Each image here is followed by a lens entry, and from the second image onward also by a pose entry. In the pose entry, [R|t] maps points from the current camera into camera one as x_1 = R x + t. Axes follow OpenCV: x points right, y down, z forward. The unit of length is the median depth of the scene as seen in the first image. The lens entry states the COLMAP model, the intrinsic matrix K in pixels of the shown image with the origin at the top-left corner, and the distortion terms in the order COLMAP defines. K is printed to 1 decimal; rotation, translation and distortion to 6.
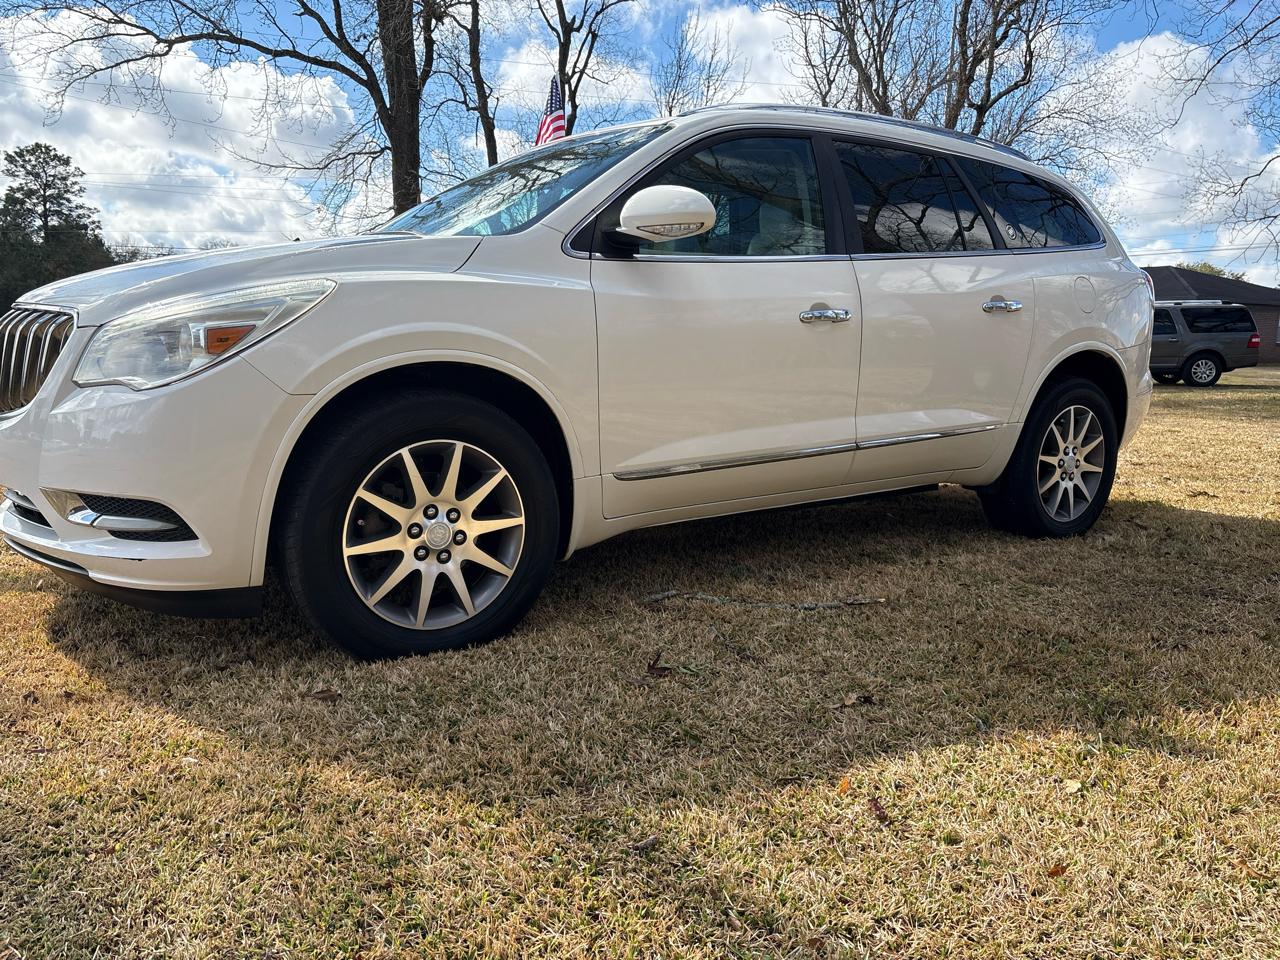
lens RADIAL K [[978.1, 0, 642.9], [0, 978.1, 495.5], [0, 0, 1]] dist [0.002485, 0.003946]
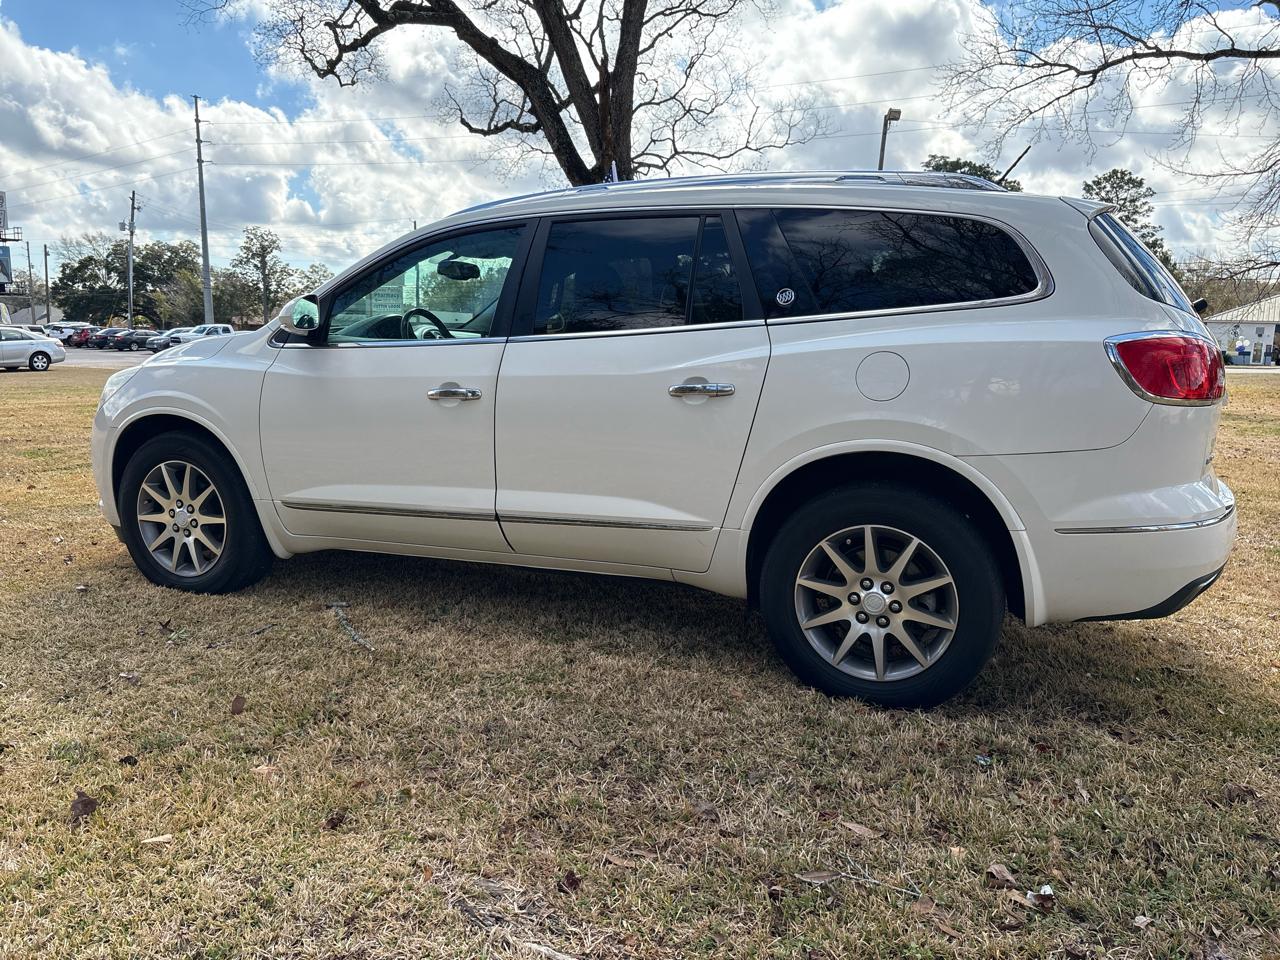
lens RADIAL K [[1013.8, 0, 636.4], [0, 1013.8, 464.3], [0, 0, 1]] dist [0.024700, -0.007049]
pose [[0.518494, 0.108847, -0.848125, 1.214031], [-0.151455, 0.987873, 0.034191, -0.167198], [0.841562, 0.110725, 0.528691, 0.547701]]
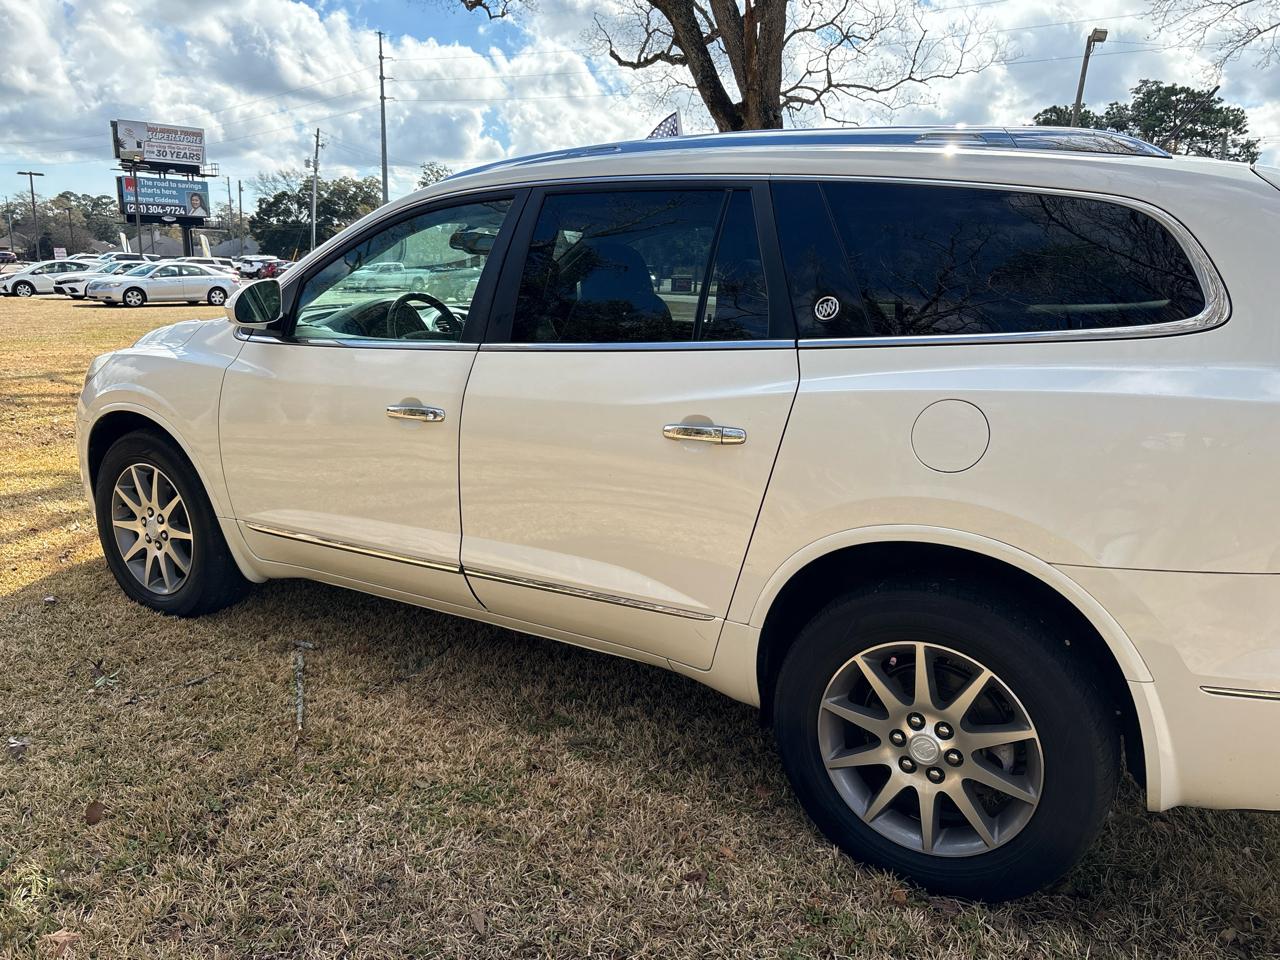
lens RADIAL K [[1006.6, 0, 640.0], [0, 1006.6, 480.0], [0, 0, 1]] dist [0.007233, 0.007009]
pose [[0.372960, 0.195955, -0.906919, 1.041397], [-0.180884, 0.974046, 0.136073, -0.271298], [0.910045, 0.113297, 0.398725, 0.790421]]
